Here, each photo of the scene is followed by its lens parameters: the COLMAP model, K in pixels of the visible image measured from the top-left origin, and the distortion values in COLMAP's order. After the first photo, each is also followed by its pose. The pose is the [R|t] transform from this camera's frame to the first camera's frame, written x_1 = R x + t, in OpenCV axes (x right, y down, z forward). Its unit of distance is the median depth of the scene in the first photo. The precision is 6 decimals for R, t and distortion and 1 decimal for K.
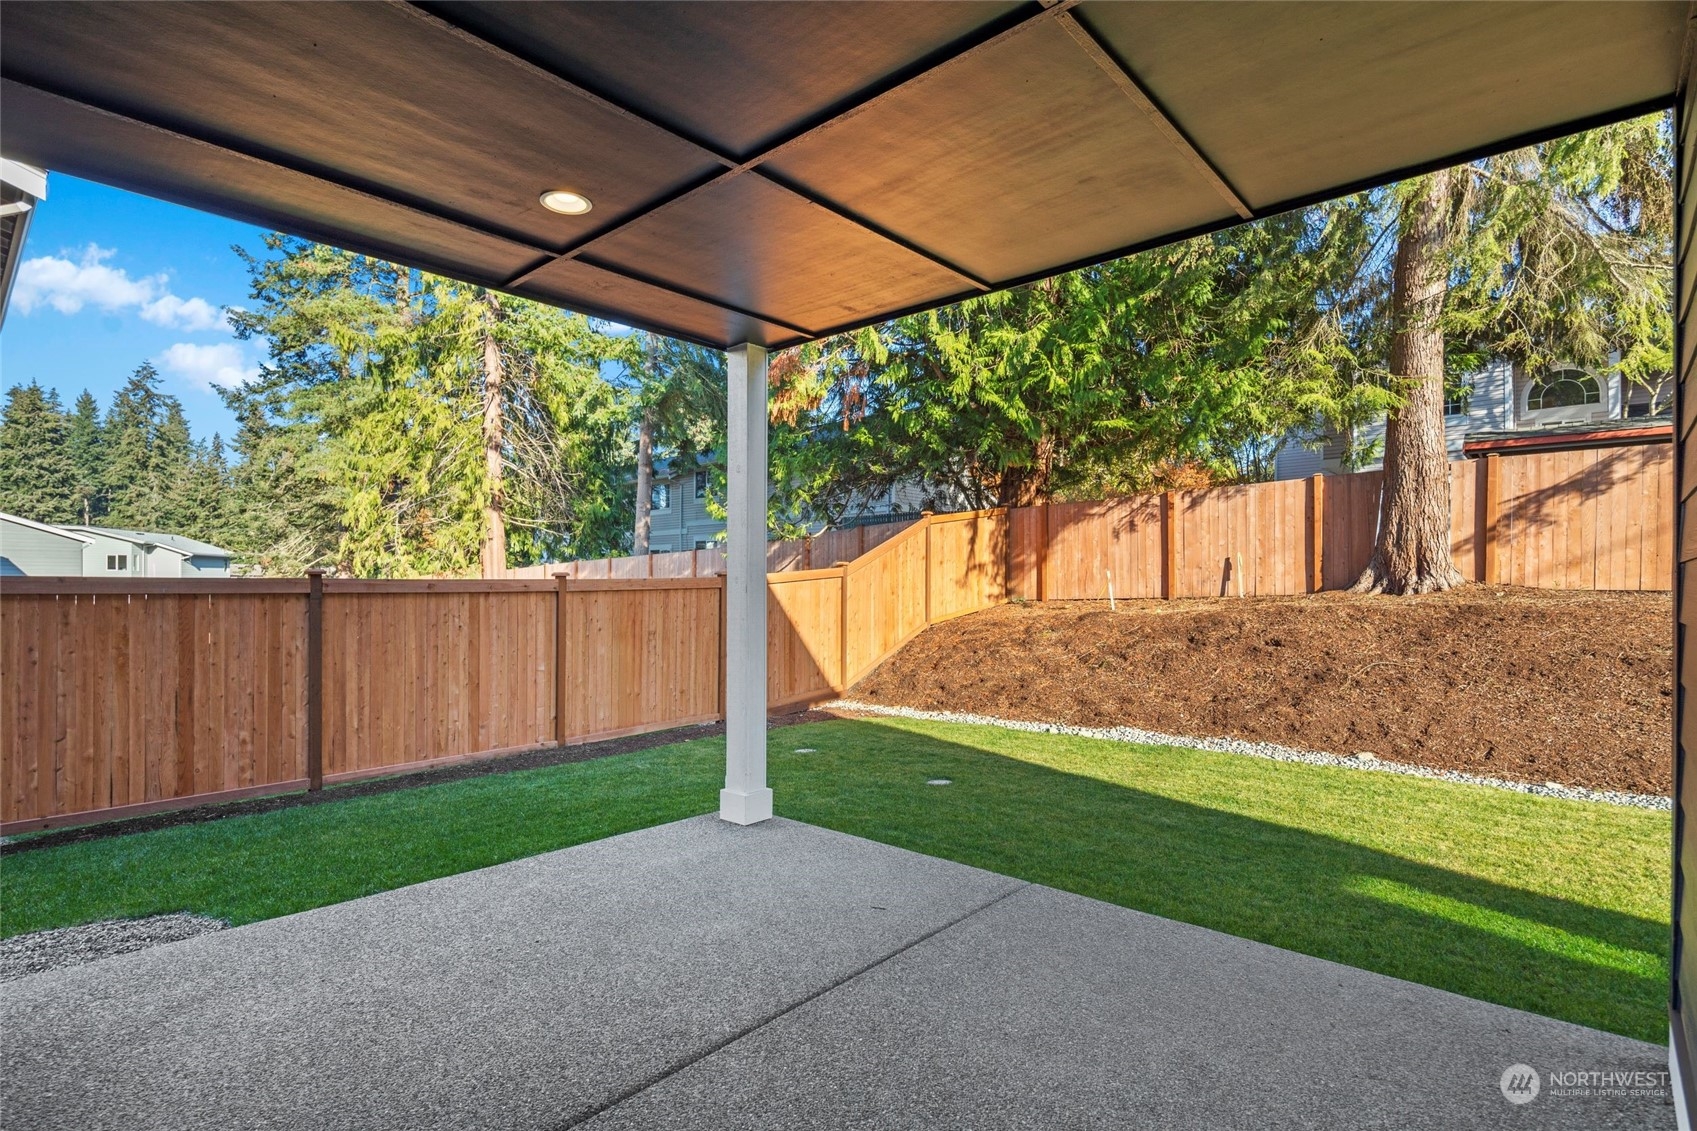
lens RADIAL K [[831.4, 0, 845.9], [0, 831.4, 583.0], [0, 0, 1]] dist [-0.003474, -0.000594]
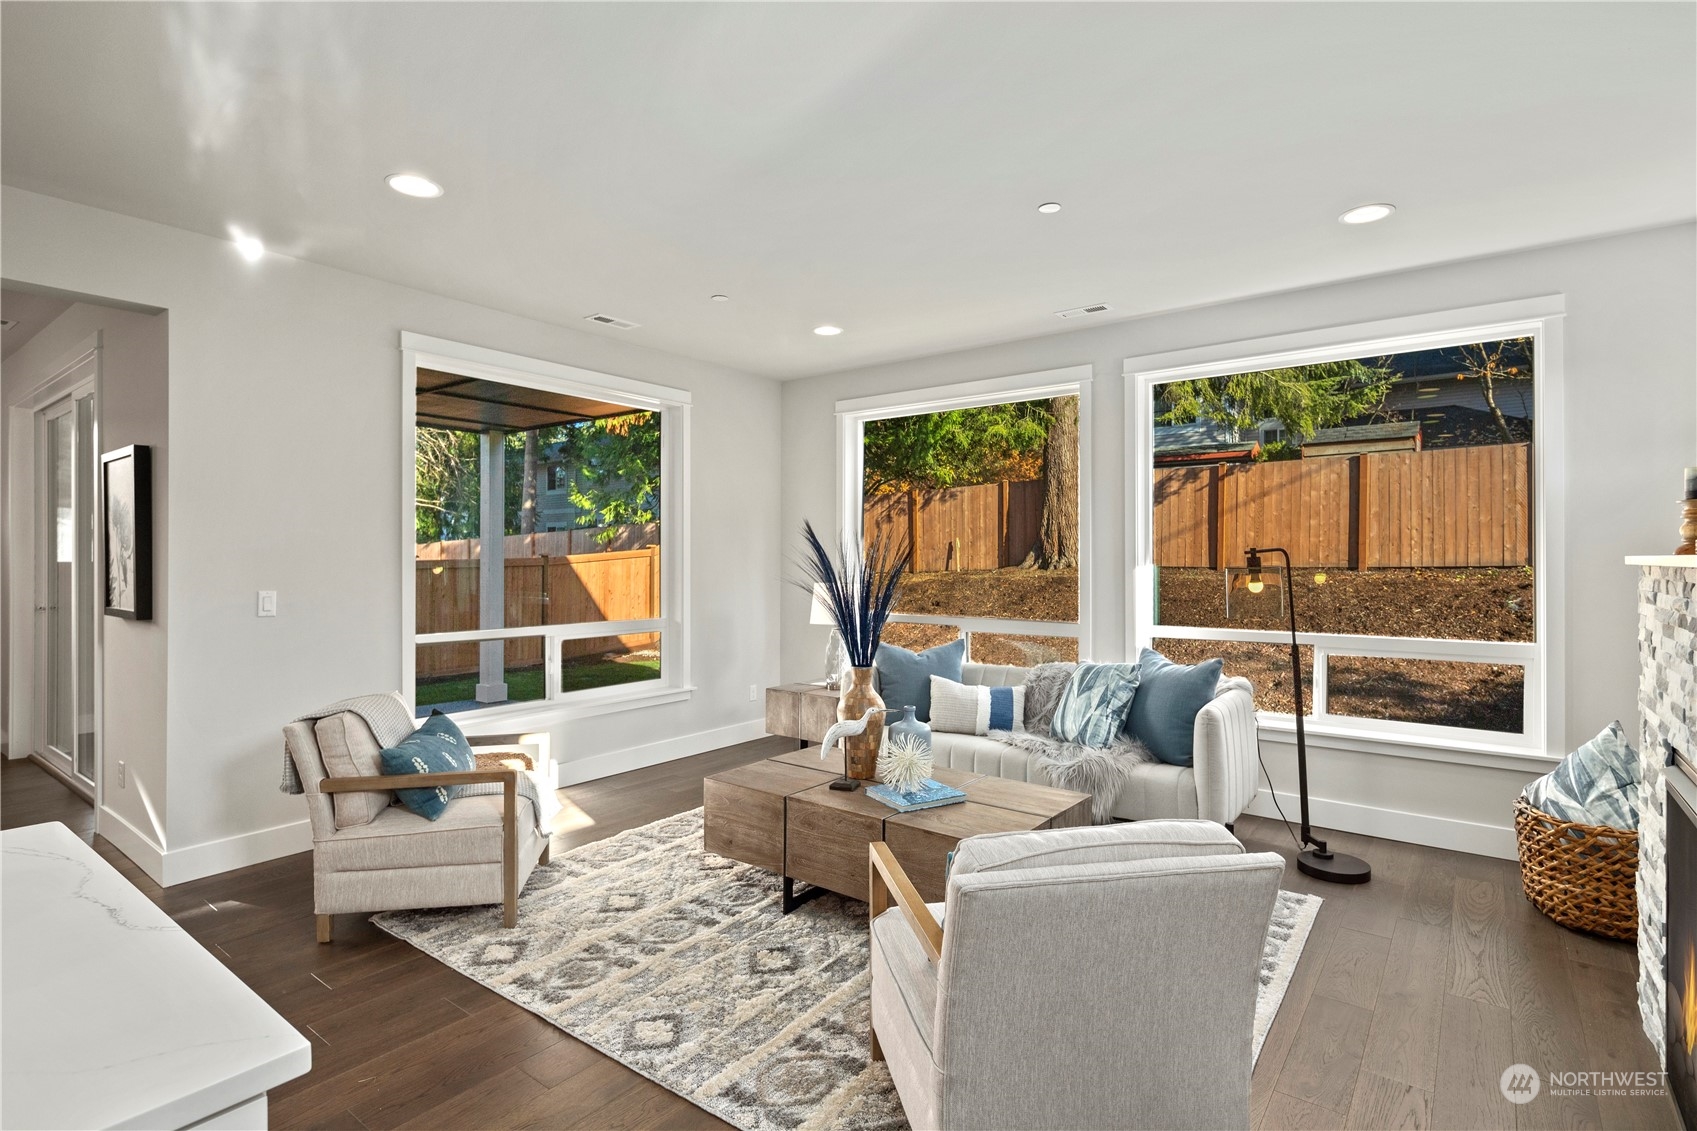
lens RADIAL K [[825.5, 0, 854.8], [0, 825.5, 561.4], [0, 0, 1]] dist [-0.001068, -0.000397]
pose [[0.995676, -0.000398, 0.092898, 0.190527], [-0.000108, 0.999985, 0.005440, -0.006689], [-0.092899, -0.005426, 0.995661, -0.317901]]
